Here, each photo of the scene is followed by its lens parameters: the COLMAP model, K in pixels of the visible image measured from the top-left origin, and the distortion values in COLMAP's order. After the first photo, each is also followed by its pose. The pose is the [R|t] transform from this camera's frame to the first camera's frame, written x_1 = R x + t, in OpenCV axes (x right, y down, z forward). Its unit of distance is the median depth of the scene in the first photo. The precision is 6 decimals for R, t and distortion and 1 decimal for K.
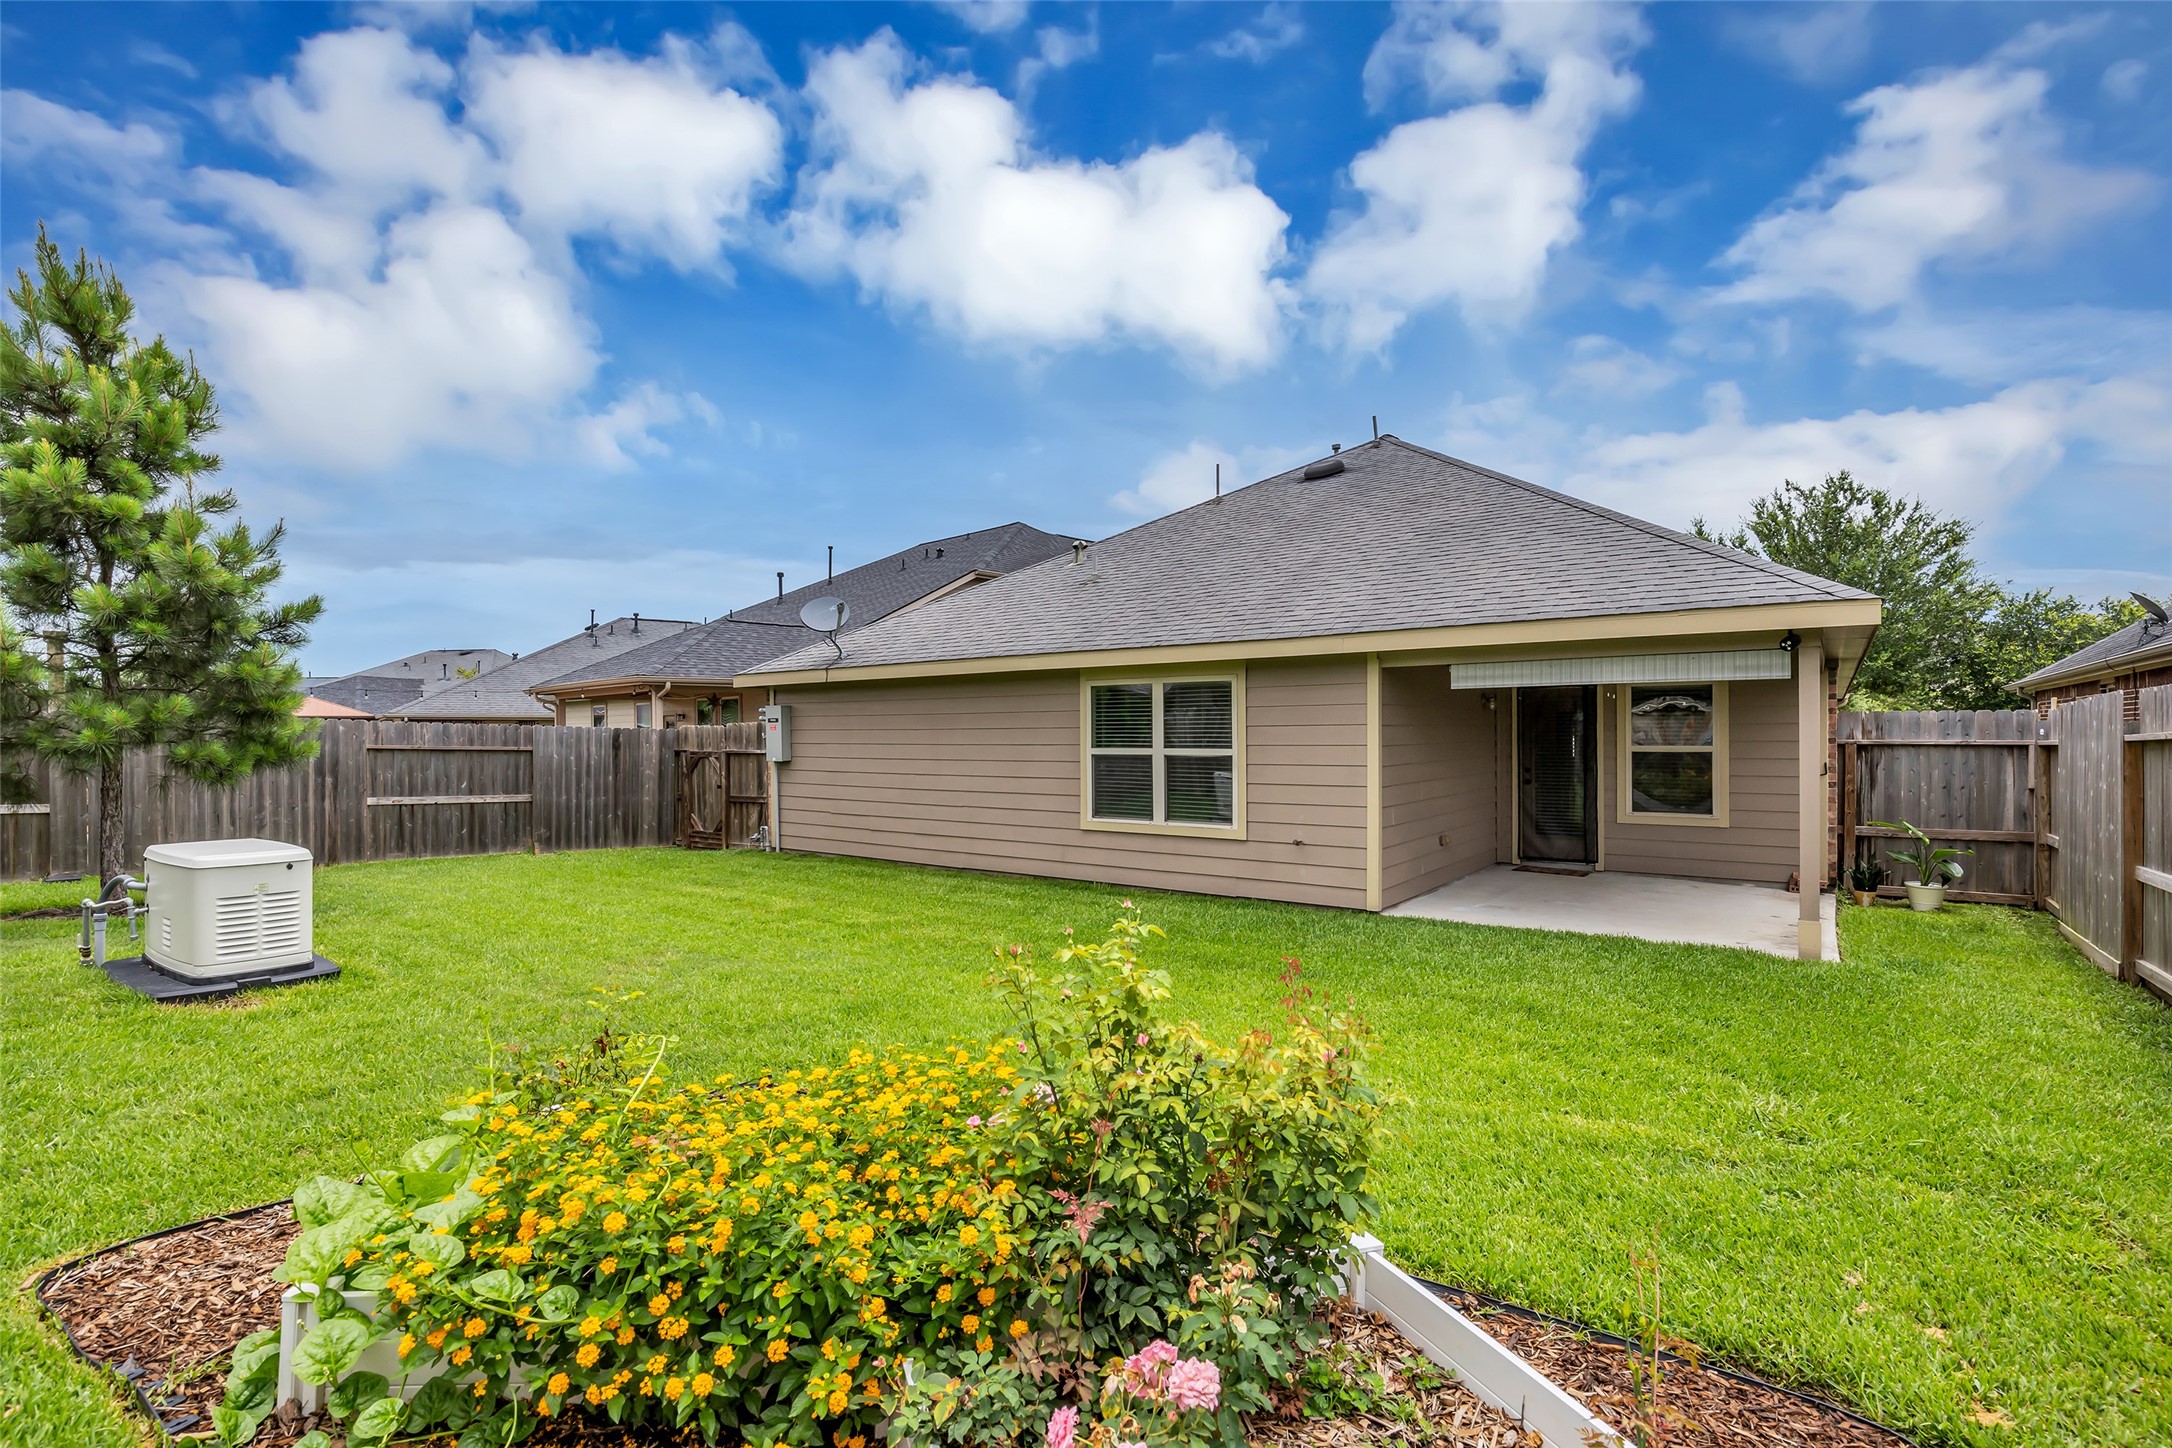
lens RADIAL K [[1005.6, 0, 1080.0], [0, 1005.6, 735.5], [0, 0, 1]] dist [-0.005440, -0.000446]
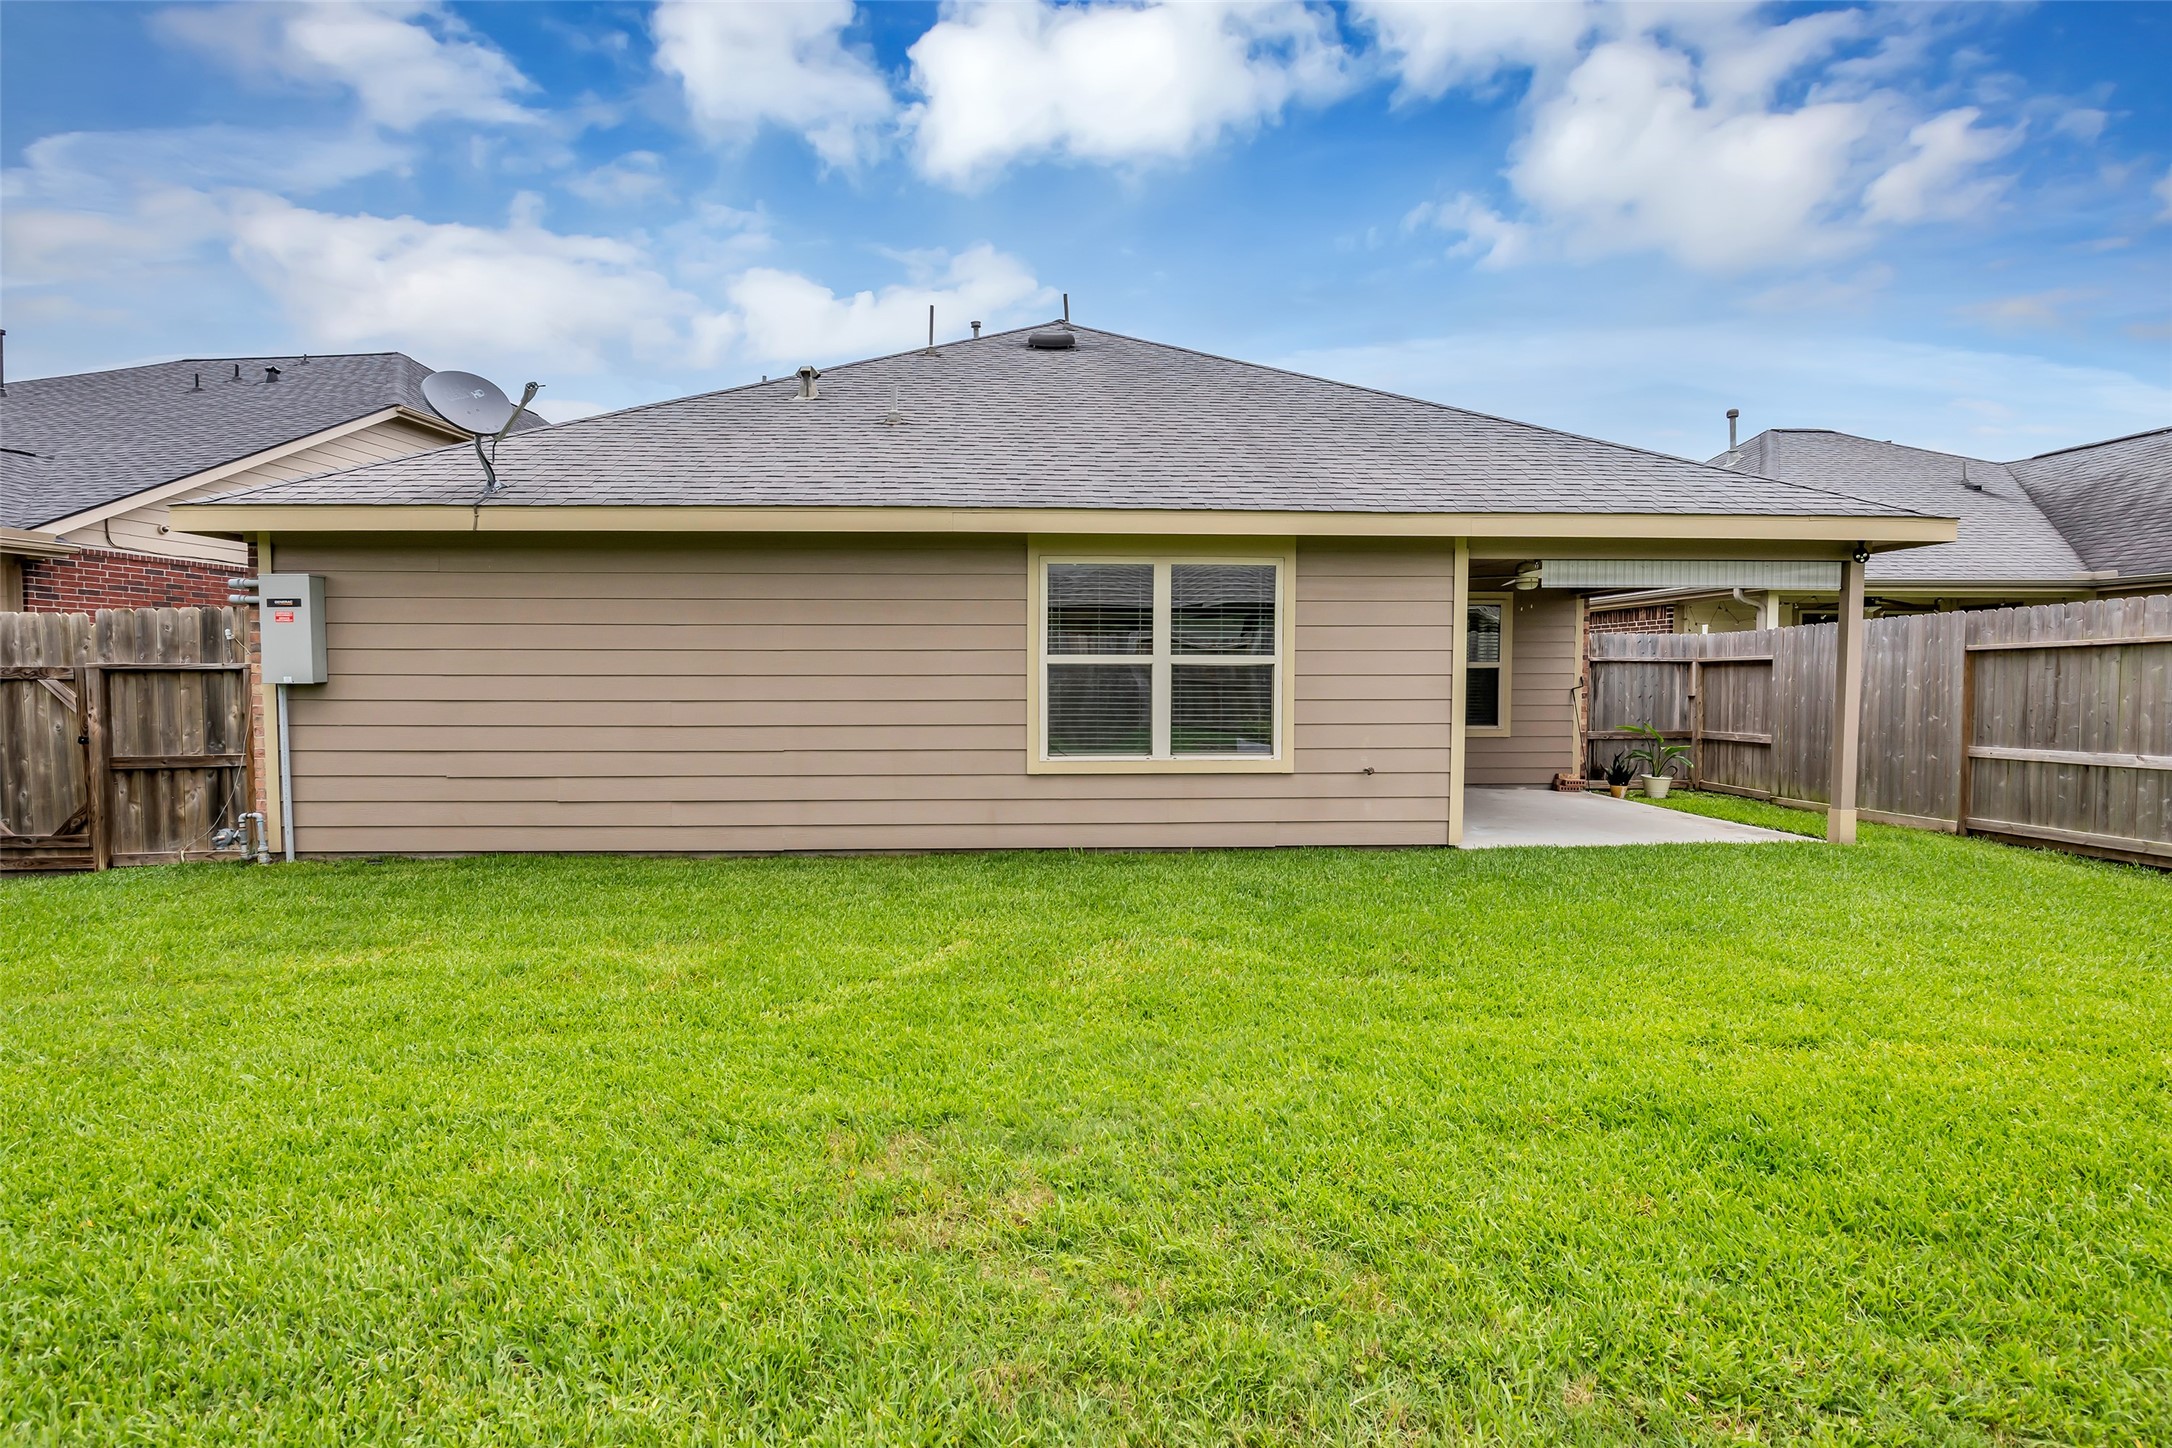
lens RADIAL K [[1005.6, 0, 1089.8], [0, 1005.6, 717.6], [0, 0, 1]] dist [-0.005440, -0.000446]
pose [[0.772033, -0.024237, 0.635120, -0.403275], [-0.002399, 0.999154, 0.041045, 0.027313], [-0.635578, -0.033212, 0.771322, 0.455638]]
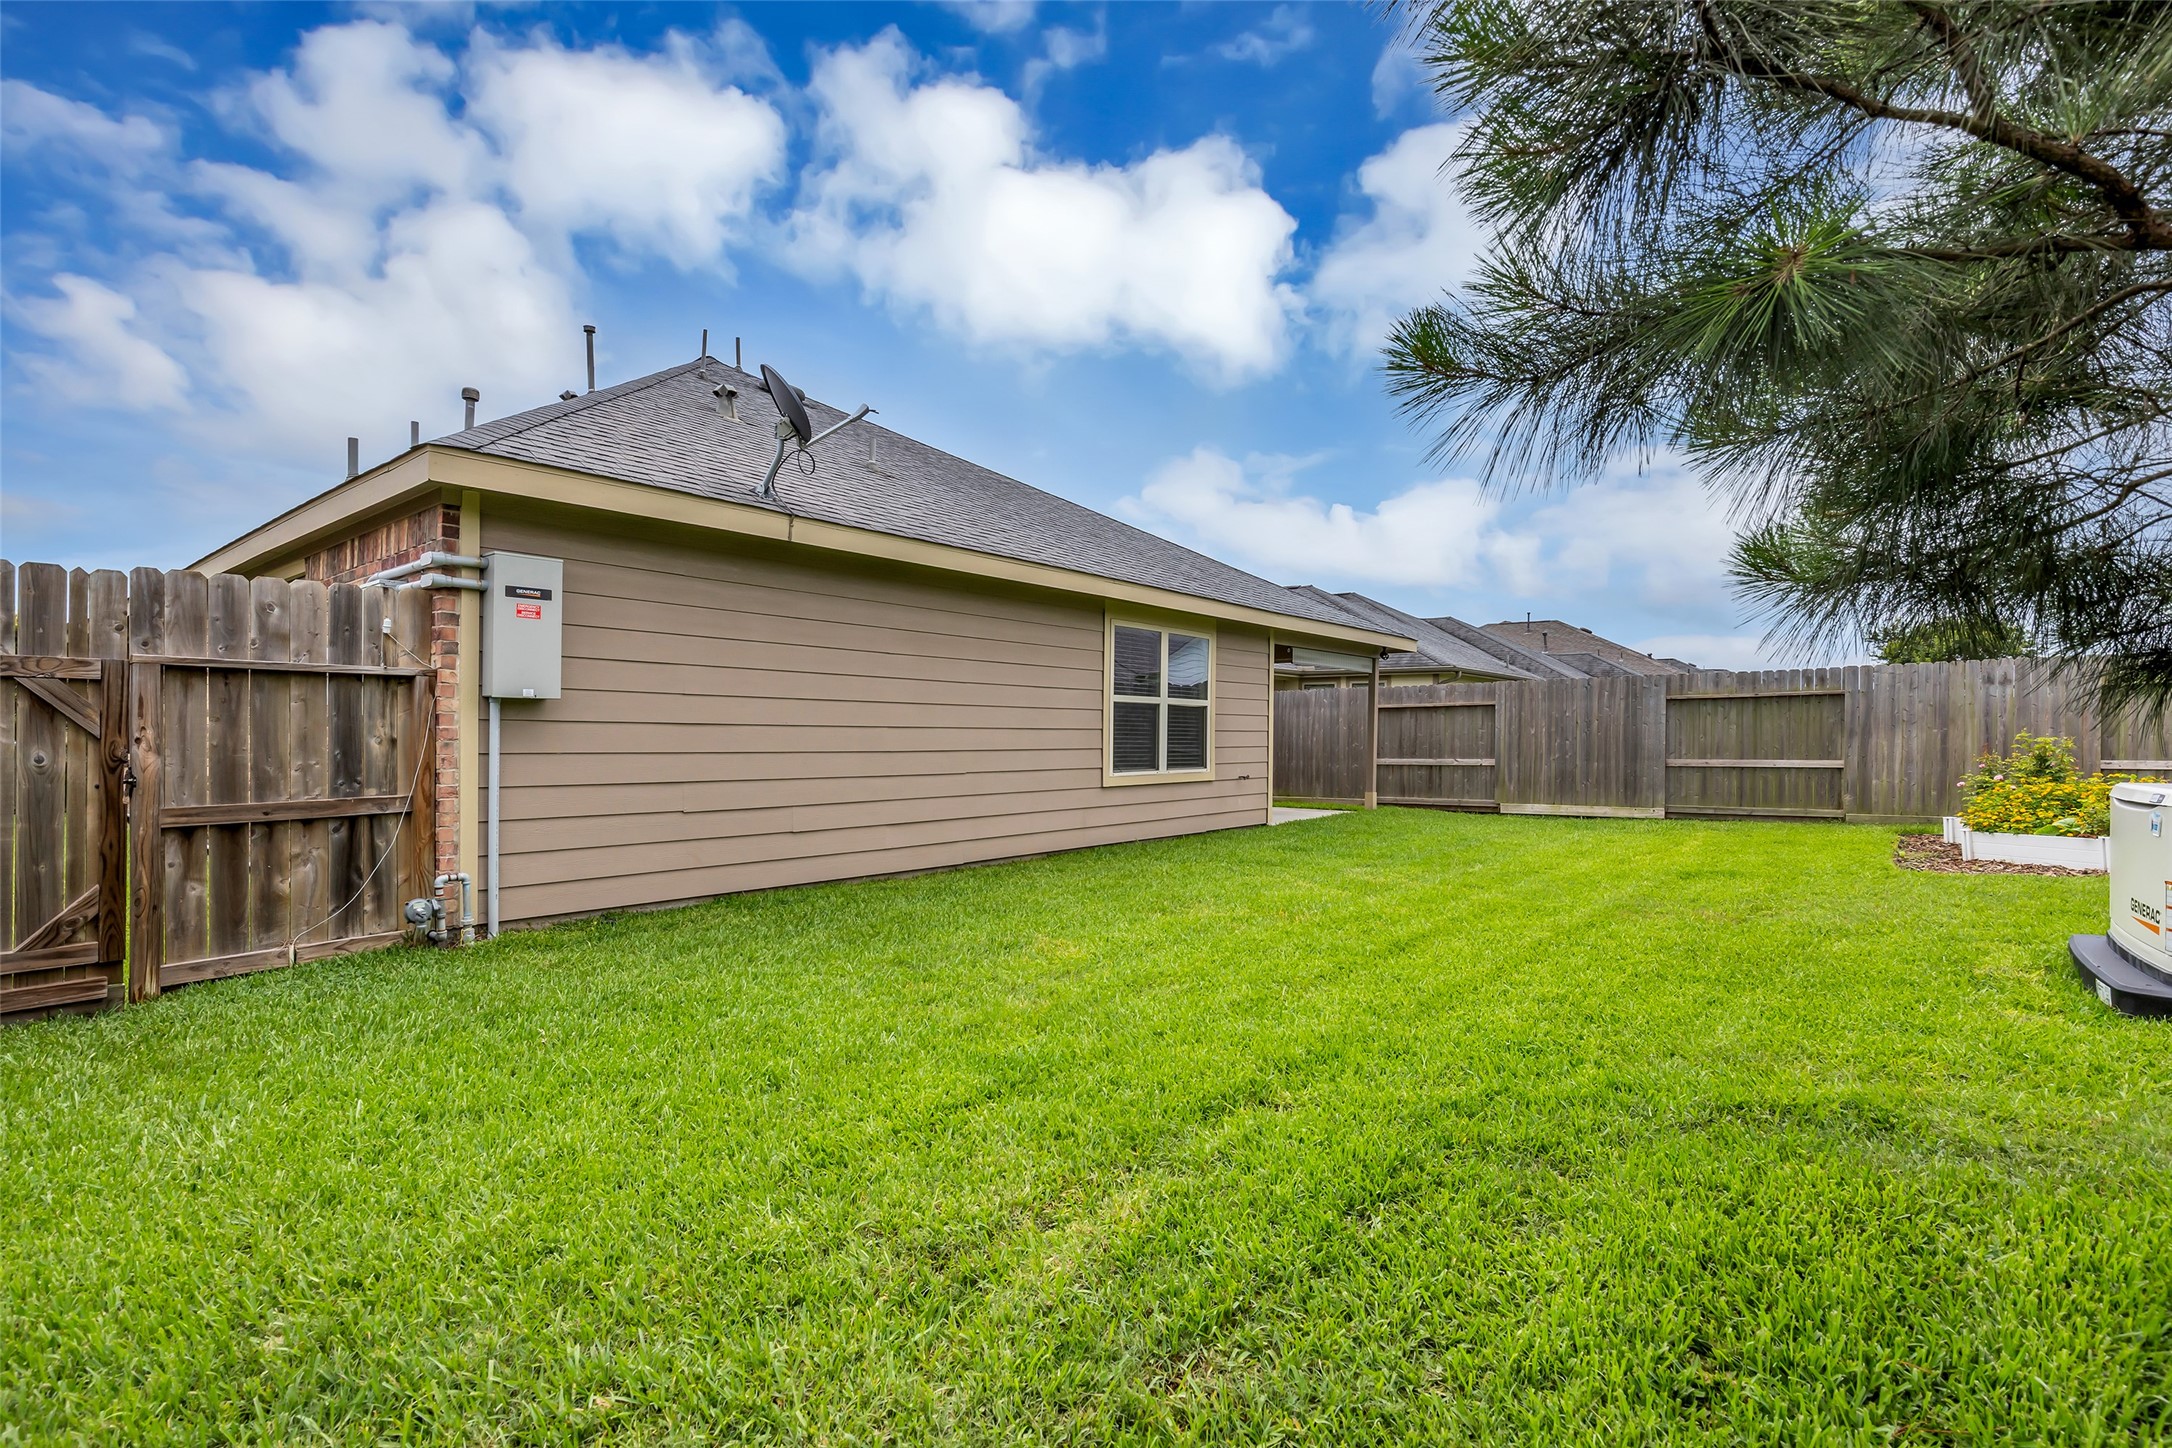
lens RADIAL K [[1005.6, 0, 1088.1], [0, 1005.6, 729.9], [0, 0, 1]] dist [-0.005440, -0.000446]
pose [[0.039414, 0.005300, 0.999209, -0.880548], [-0.009819, 0.999940, -0.004917, 0.048741], [-0.999175, -0.009617, 0.039464, 0.992775]]
